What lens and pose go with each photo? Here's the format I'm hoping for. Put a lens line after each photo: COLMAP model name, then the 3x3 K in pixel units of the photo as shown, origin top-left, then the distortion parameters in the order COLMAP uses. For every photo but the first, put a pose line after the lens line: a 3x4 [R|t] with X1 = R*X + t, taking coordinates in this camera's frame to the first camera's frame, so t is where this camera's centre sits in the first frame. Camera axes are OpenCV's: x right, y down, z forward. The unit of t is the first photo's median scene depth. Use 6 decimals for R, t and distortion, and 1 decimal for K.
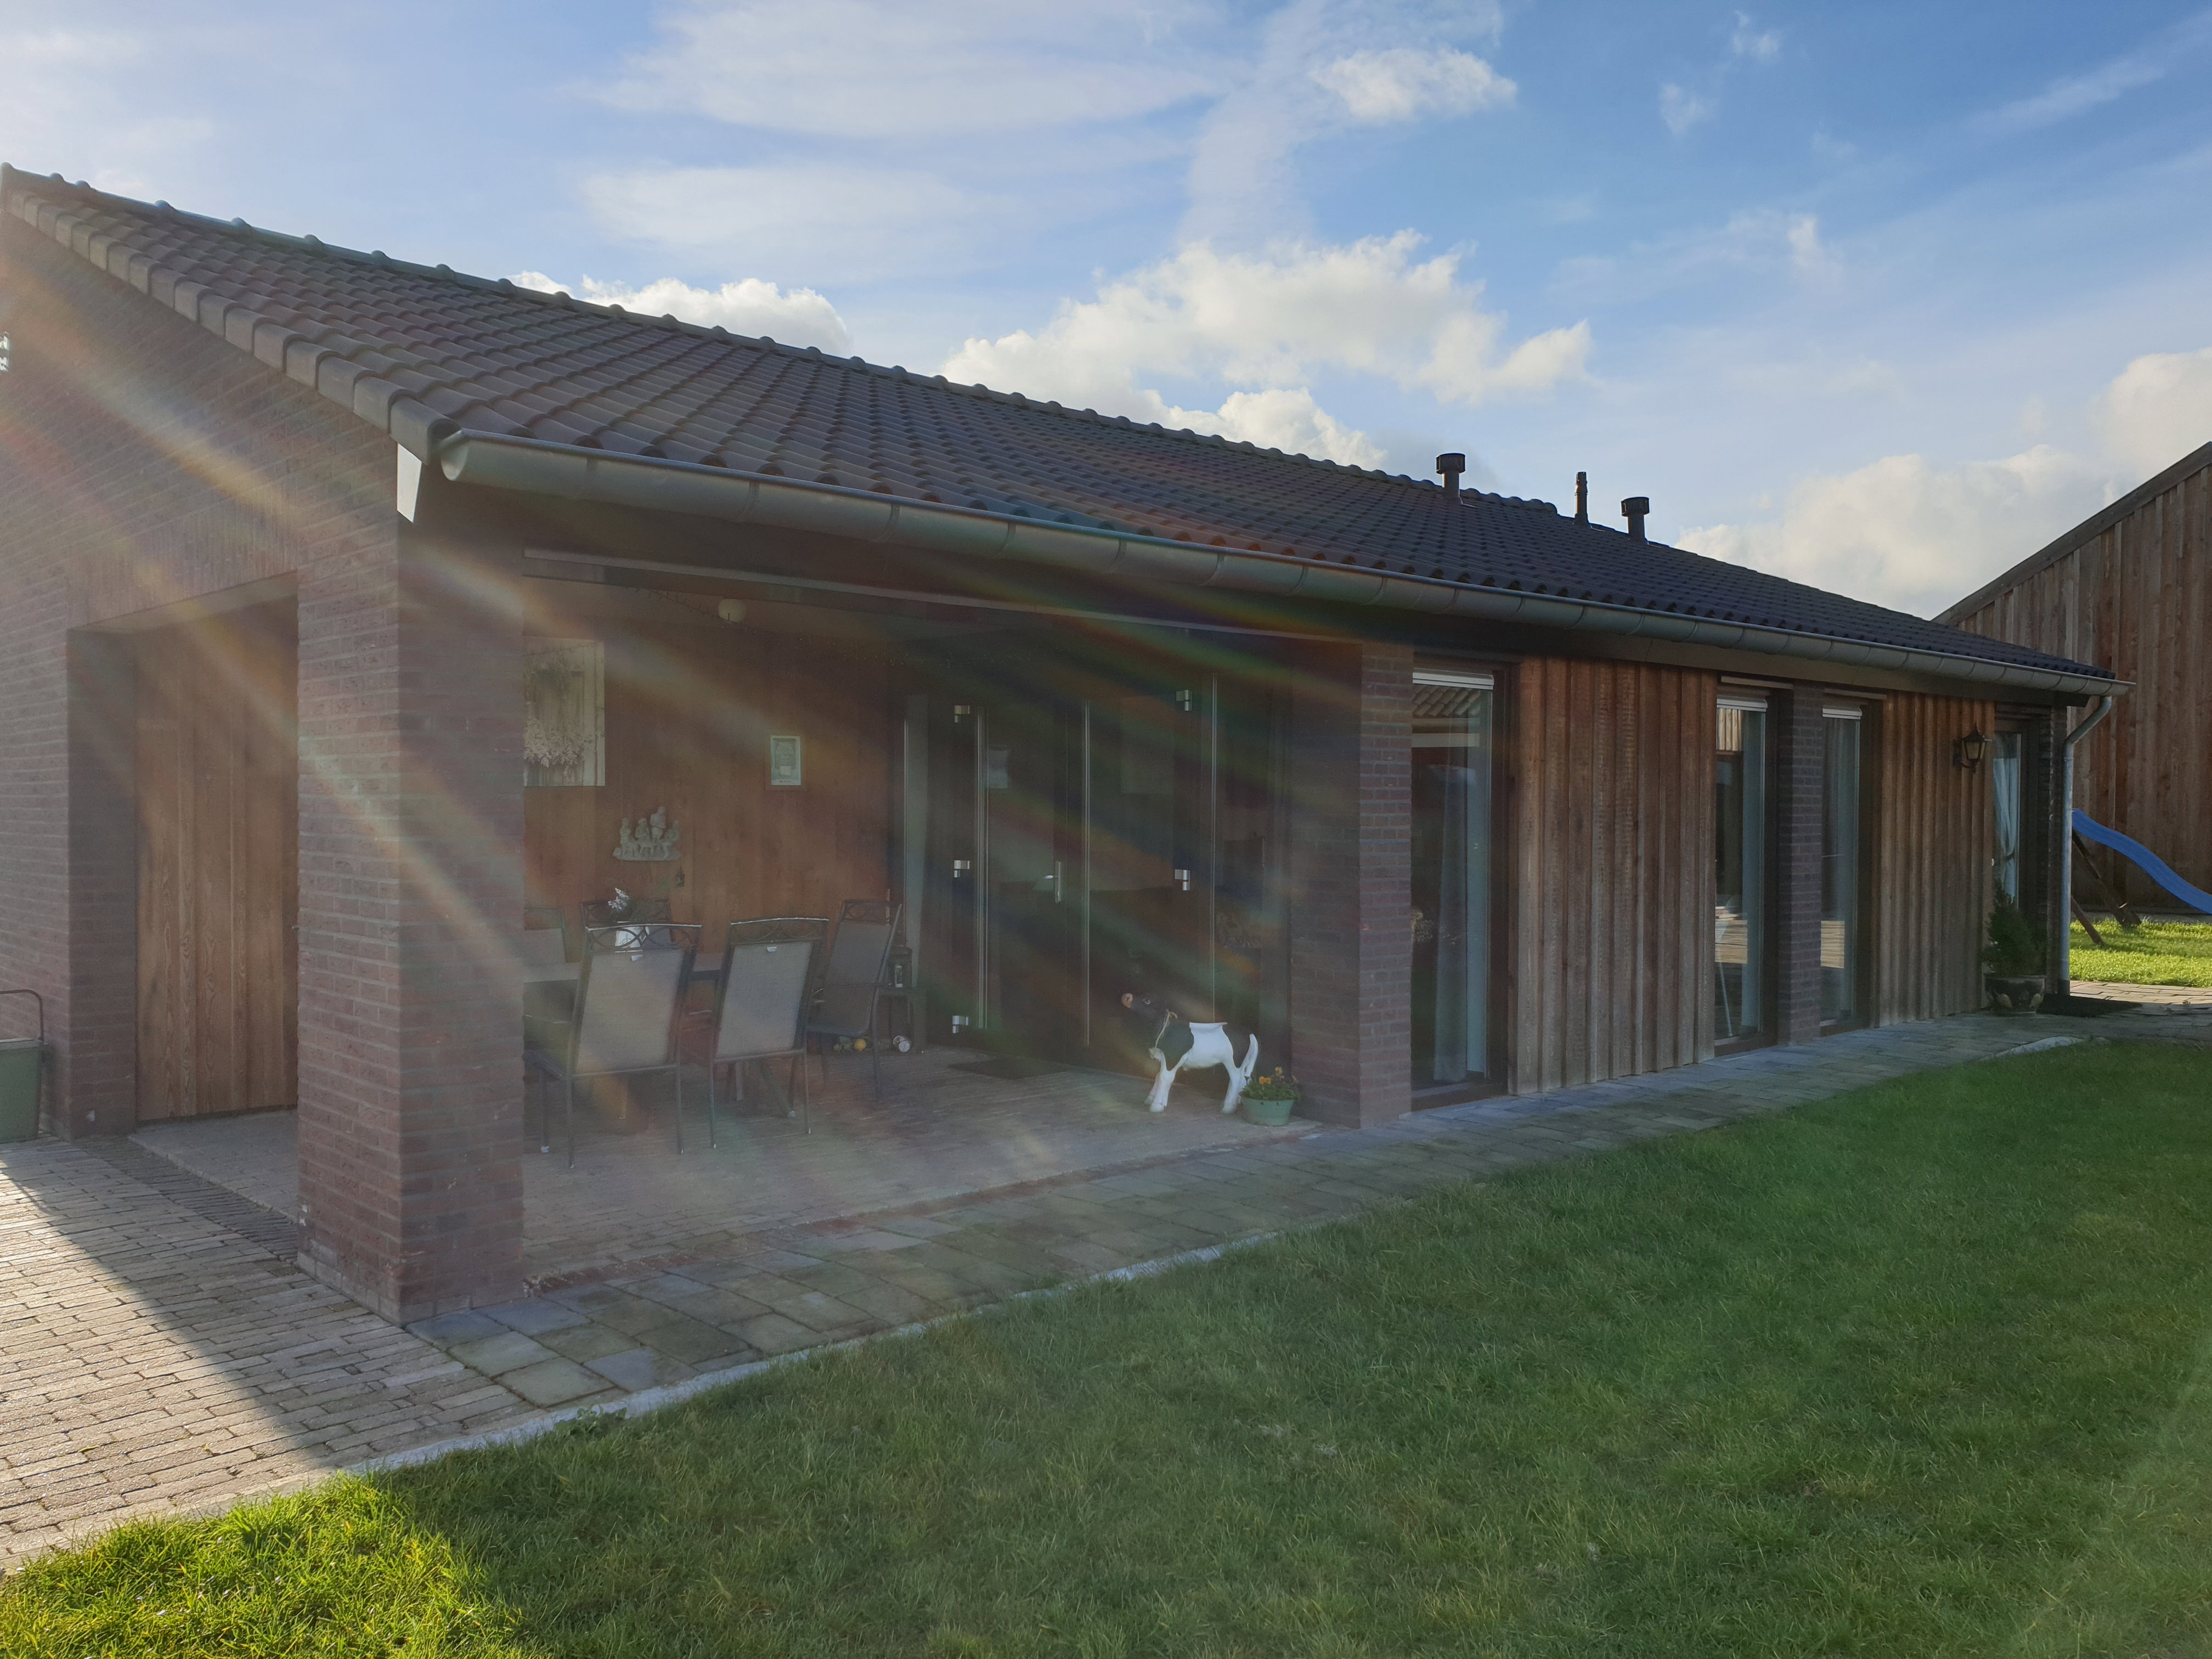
lens RADIAL K [[1710.9, 0, 1105.4], [0, 1710.9, 838.1], [0, 0, 1]] dist [0.073092, -0.053095]
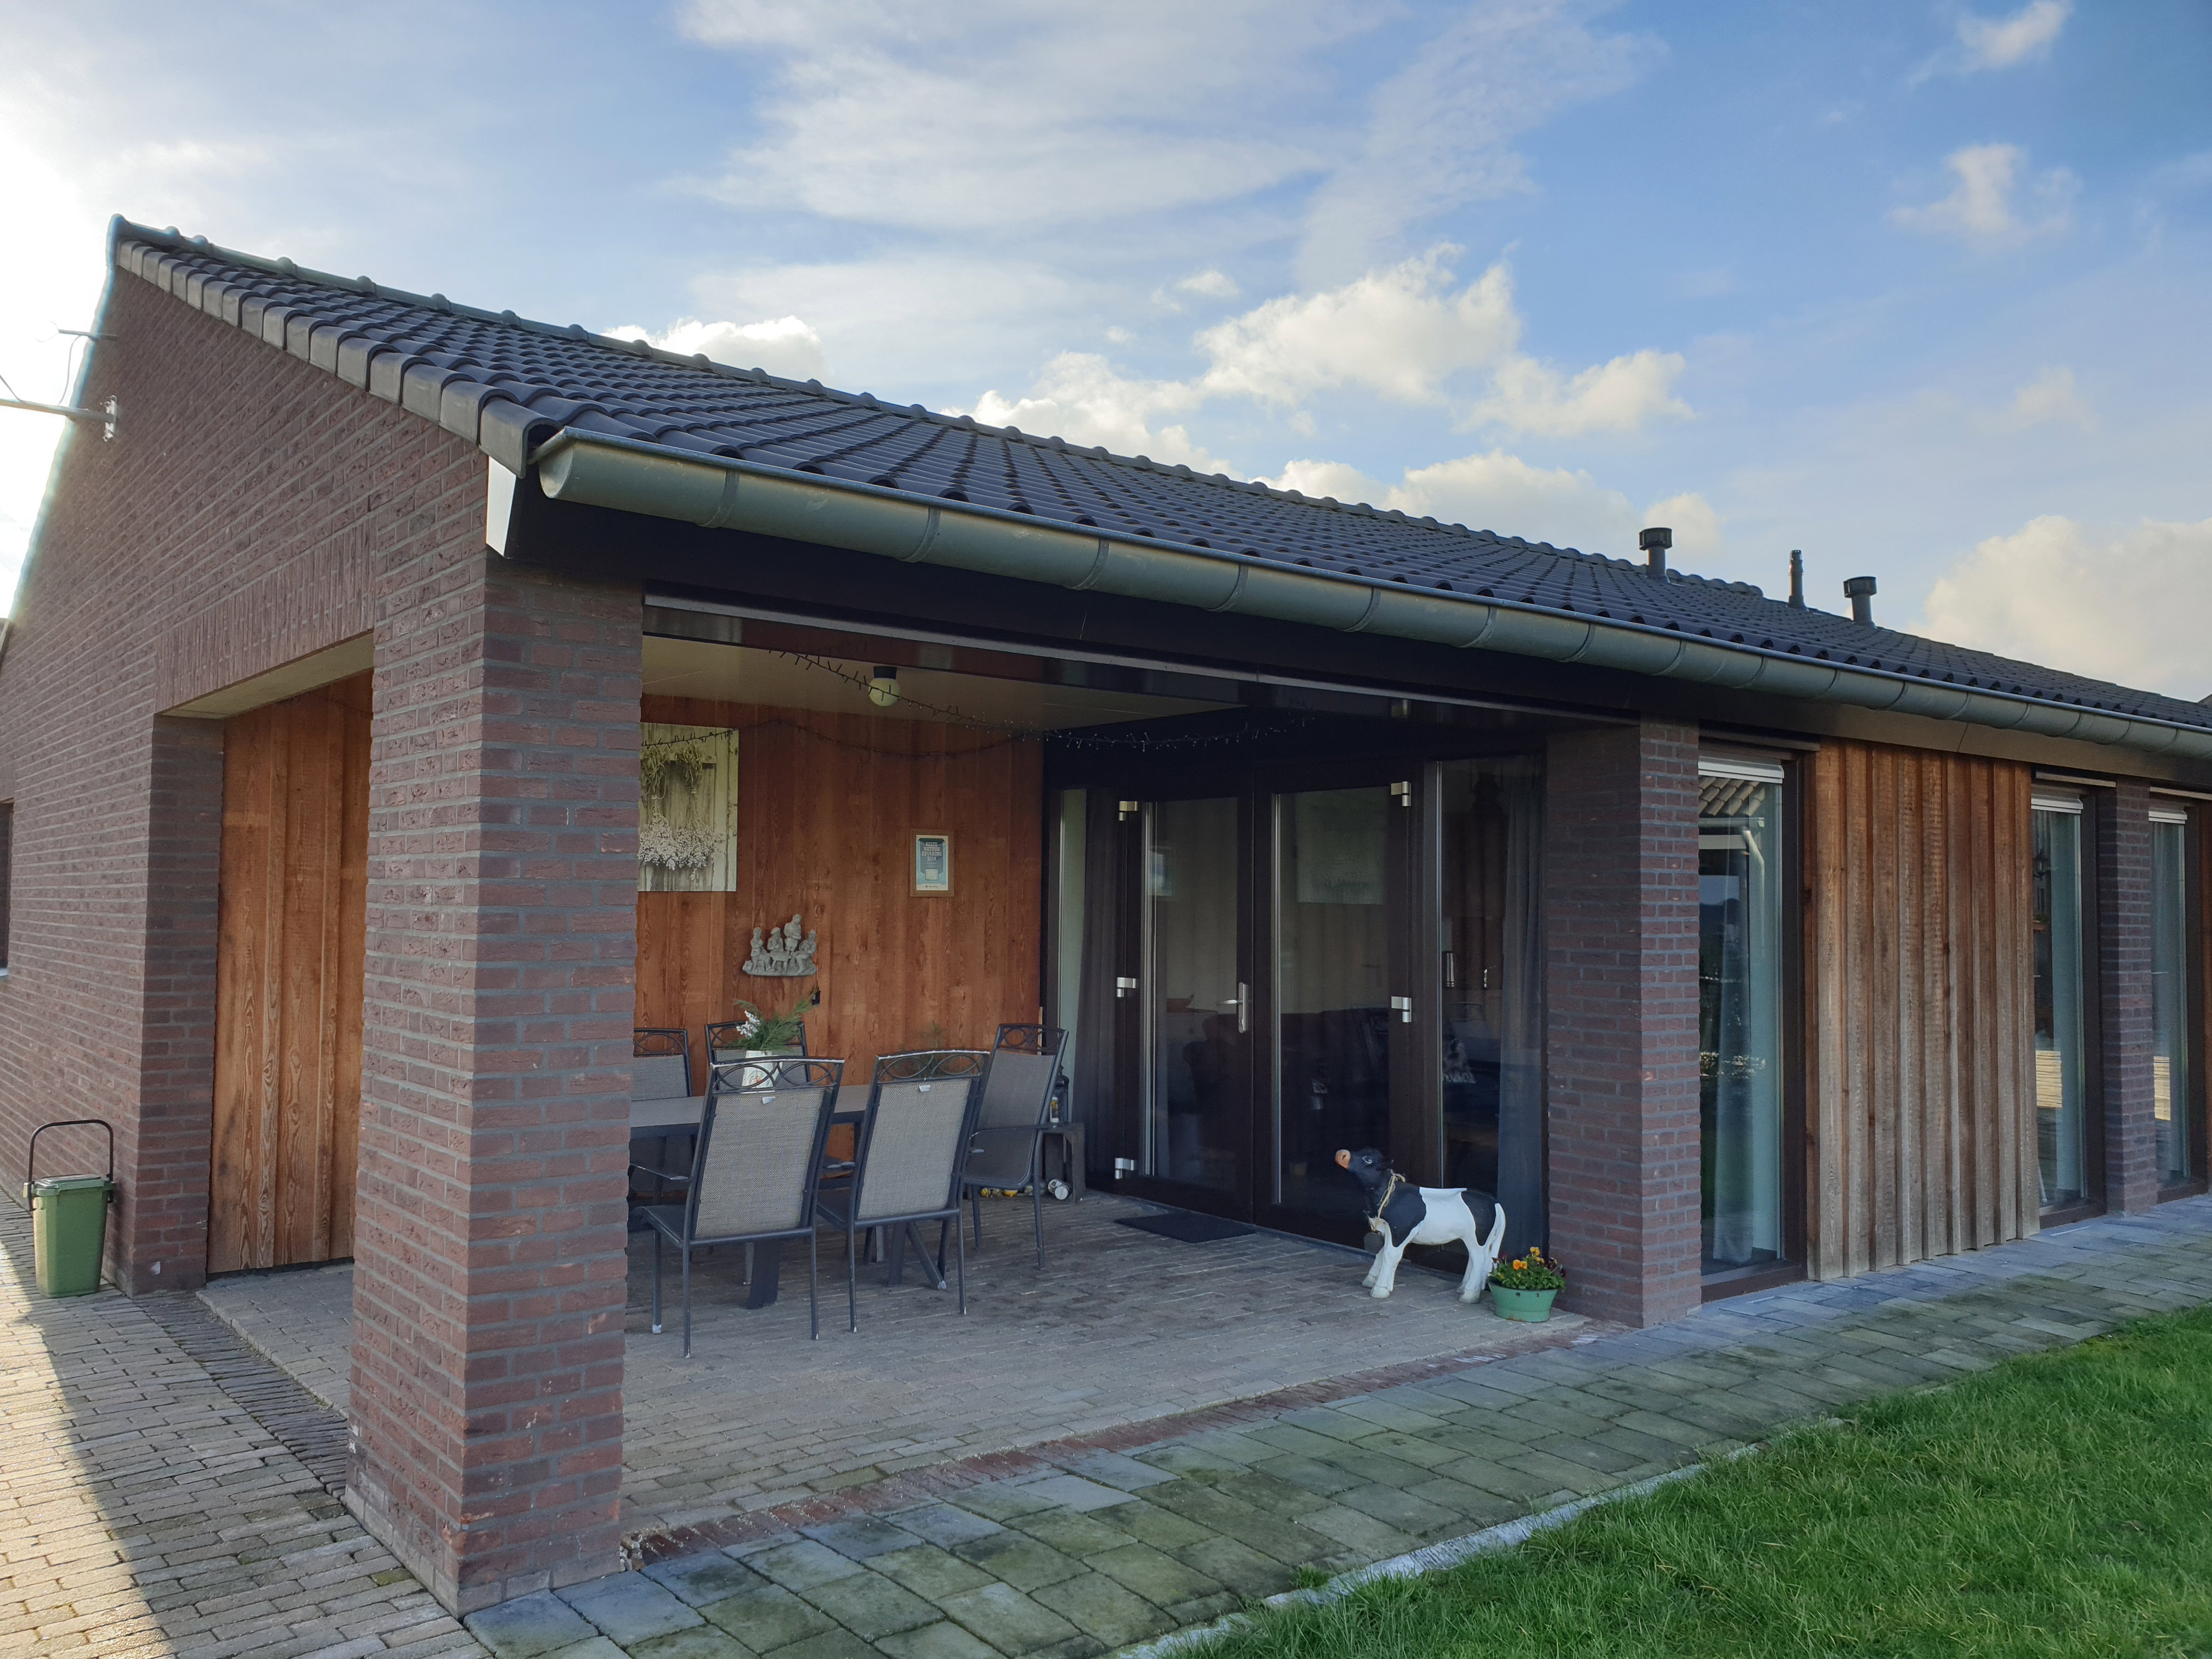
lens RADIAL K [[1710.9, 0, 1051.9], [0, 1710.9, 849.4], [0, 0, 1]] dist [0.073092, -0.053095]
pose [[0.995052, 0.005282, -0.099218, -0.048532], [-0.010614, 0.998523, -0.053289, -0.007806], [0.098790, 0.054079, 0.993638, 0.162234]]
